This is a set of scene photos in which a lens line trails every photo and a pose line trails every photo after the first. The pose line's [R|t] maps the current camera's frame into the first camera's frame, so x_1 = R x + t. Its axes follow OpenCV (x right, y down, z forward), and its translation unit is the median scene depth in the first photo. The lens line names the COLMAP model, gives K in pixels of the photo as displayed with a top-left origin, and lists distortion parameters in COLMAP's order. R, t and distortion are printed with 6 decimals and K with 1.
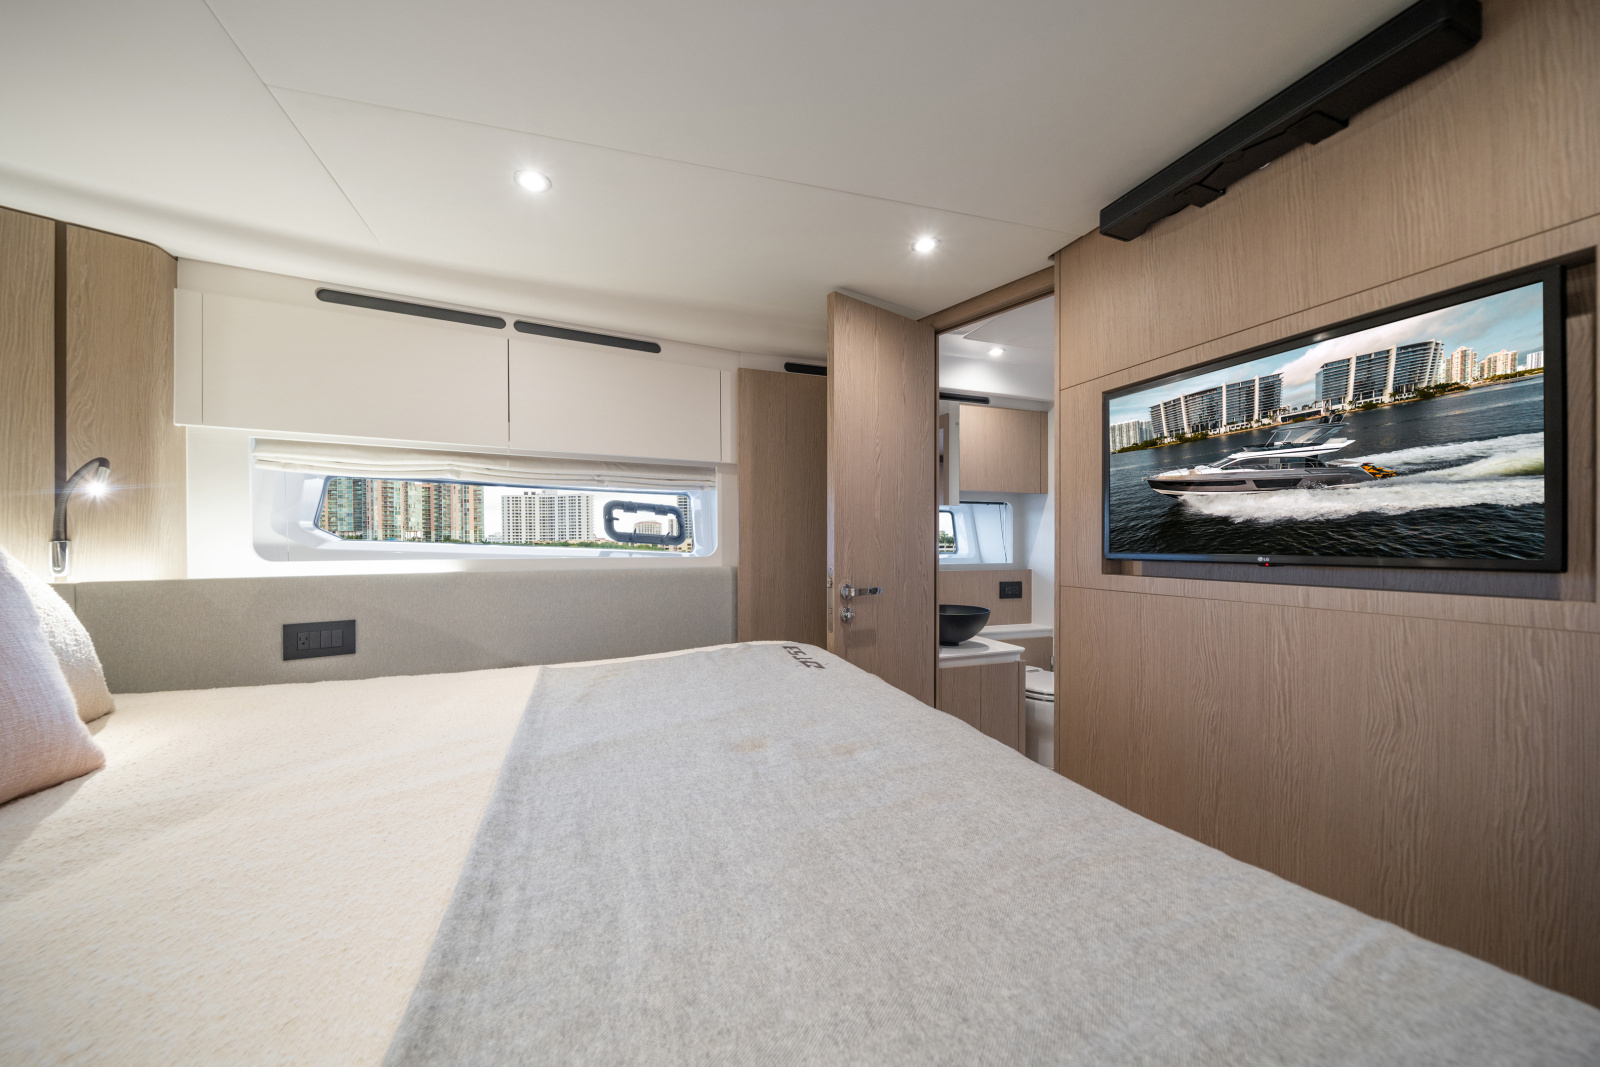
lens RADIAL K [[551.8, 0, 808.7], [0, 551.8, 541.4], [0, 0, 1]] dist [-0.013440, -0.000124]
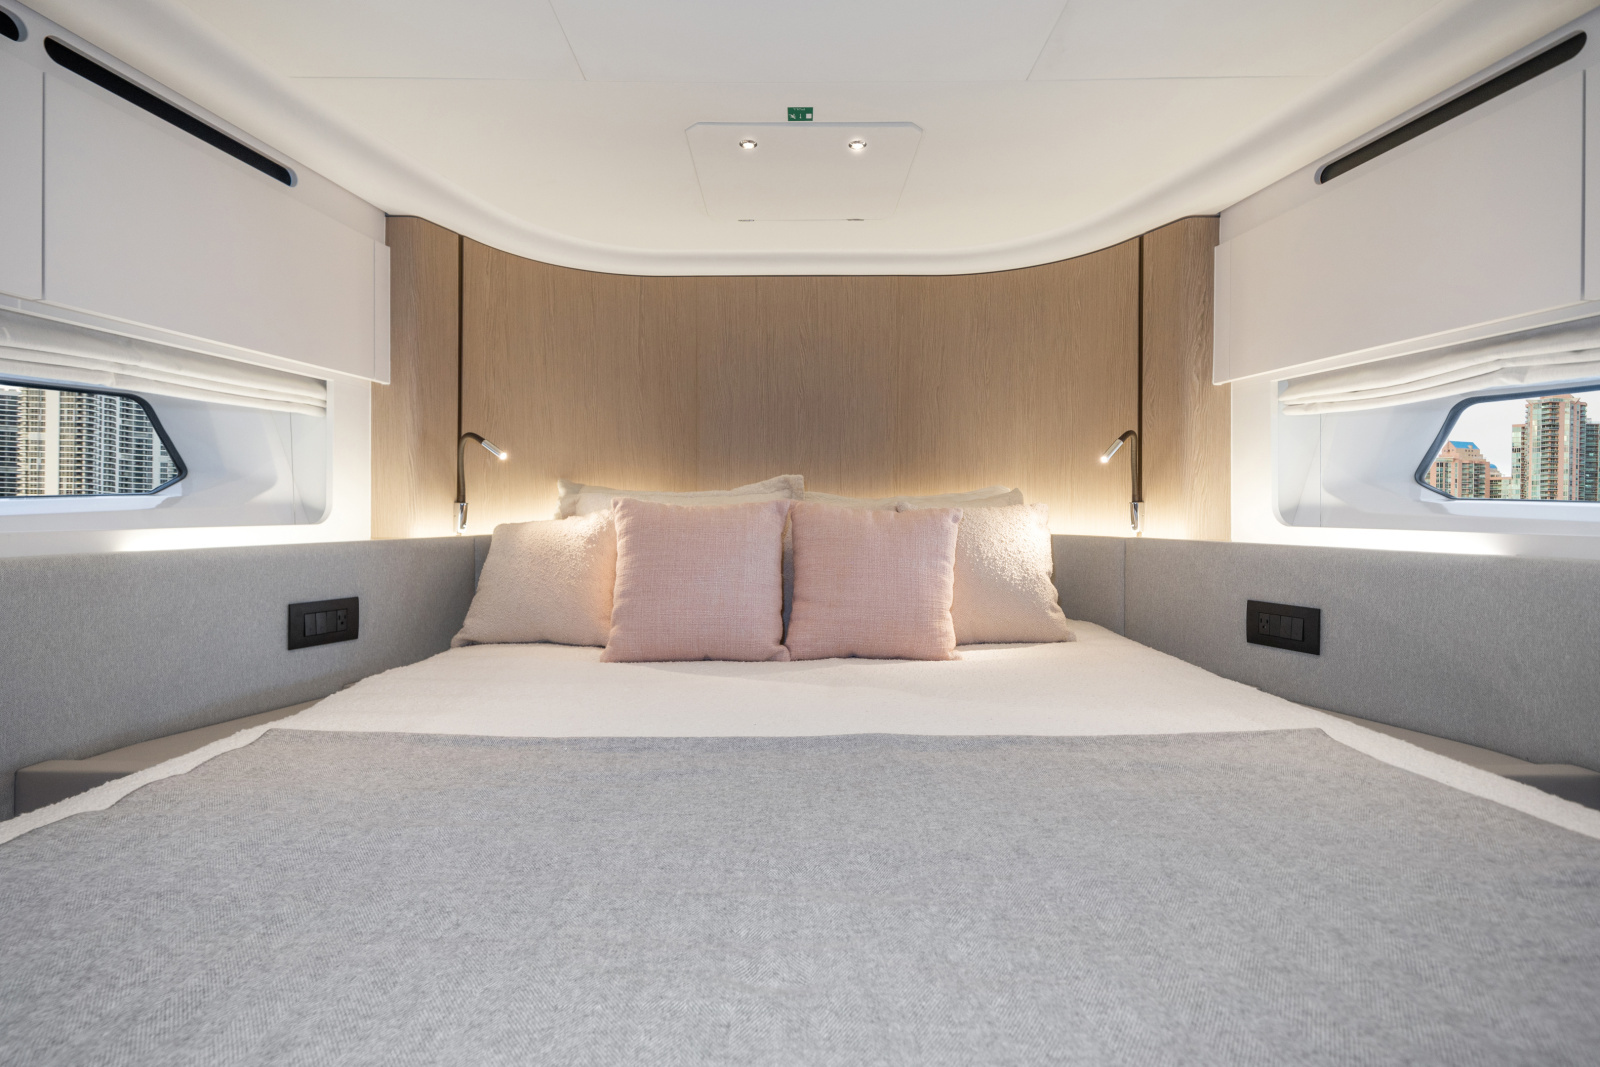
lens RADIAL K [[768.7, 0, 789.3], [0, 768.7, 503.1], [0, 0, 1]] dist [0.005855, 0.000233]
pose [[-0.380806, -0.002855, -0.924650, 0.468030], [0.004671, 0.999977, -0.005011, 0.004981], [0.924643, -0.006228, -0.380784, 0.888440]]
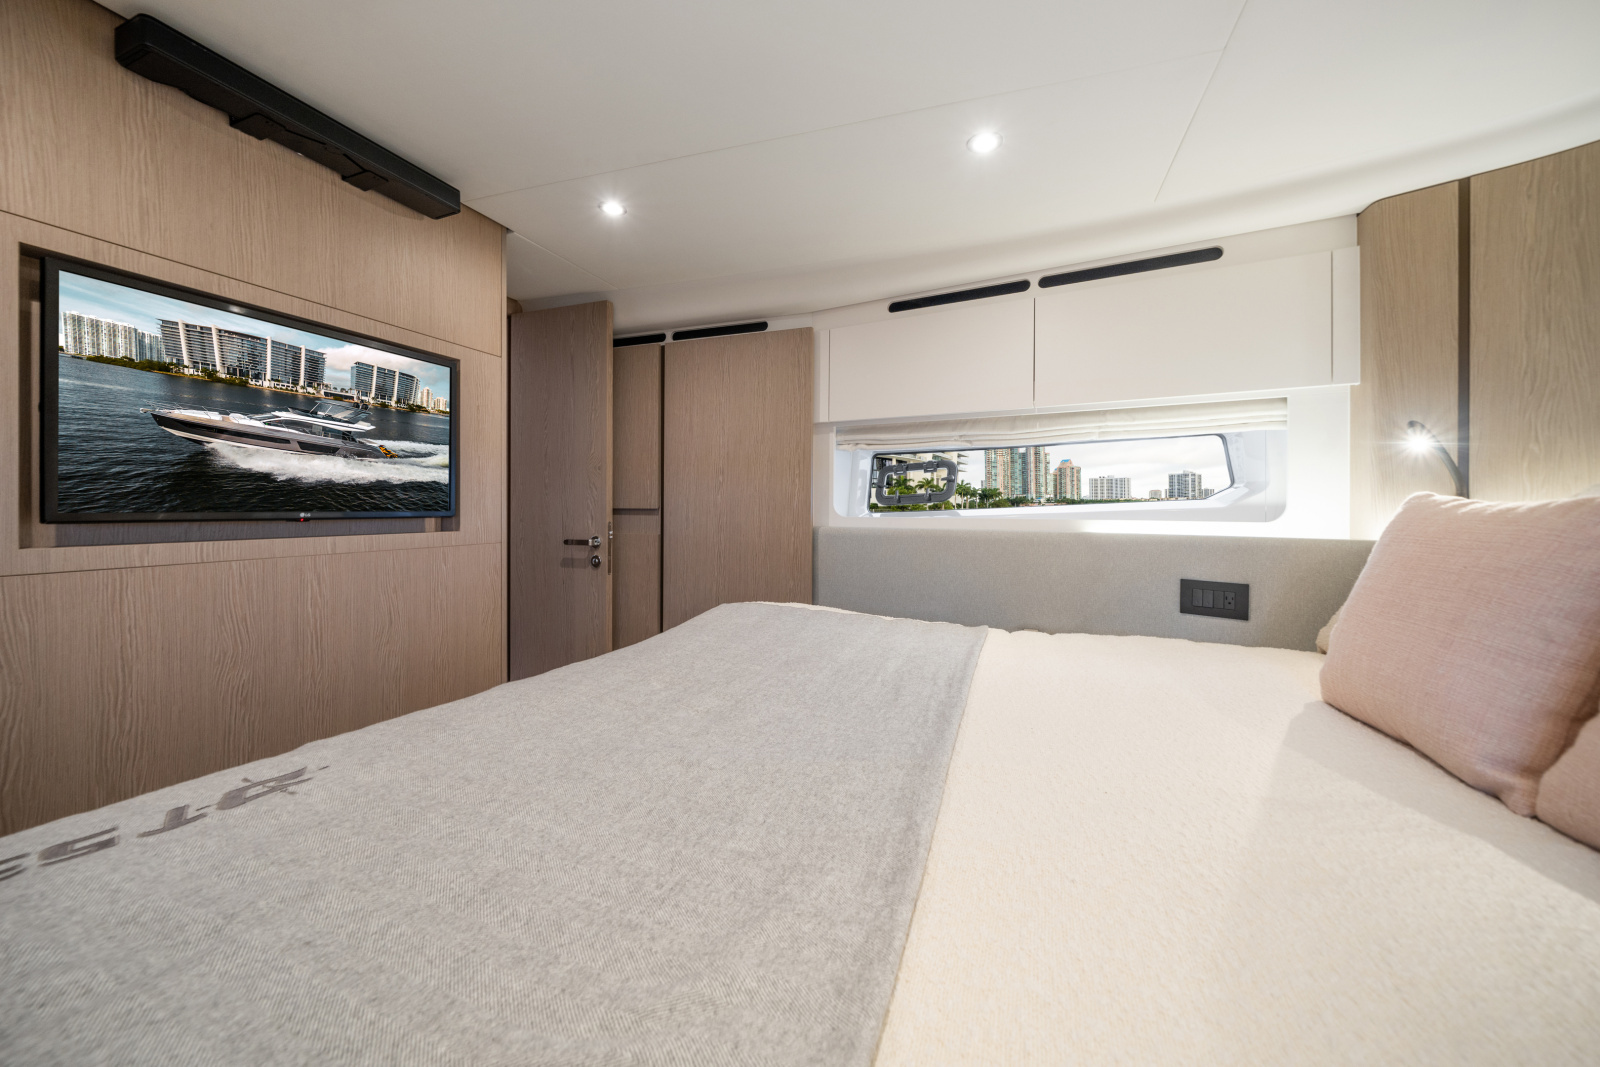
lens RADIAL K [[551.8, 0, 760.1], [0, 551.8, 512.1], [0, 0, 1]] dist [-0.013440, -0.000124]
pose [[-0.695728, -0.006824, 0.718273, -0.620968], [-0.008316, 0.999964, 0.001445, 0.018008], [-0.718257, -0.004968, -0.695760, 1.169953]]
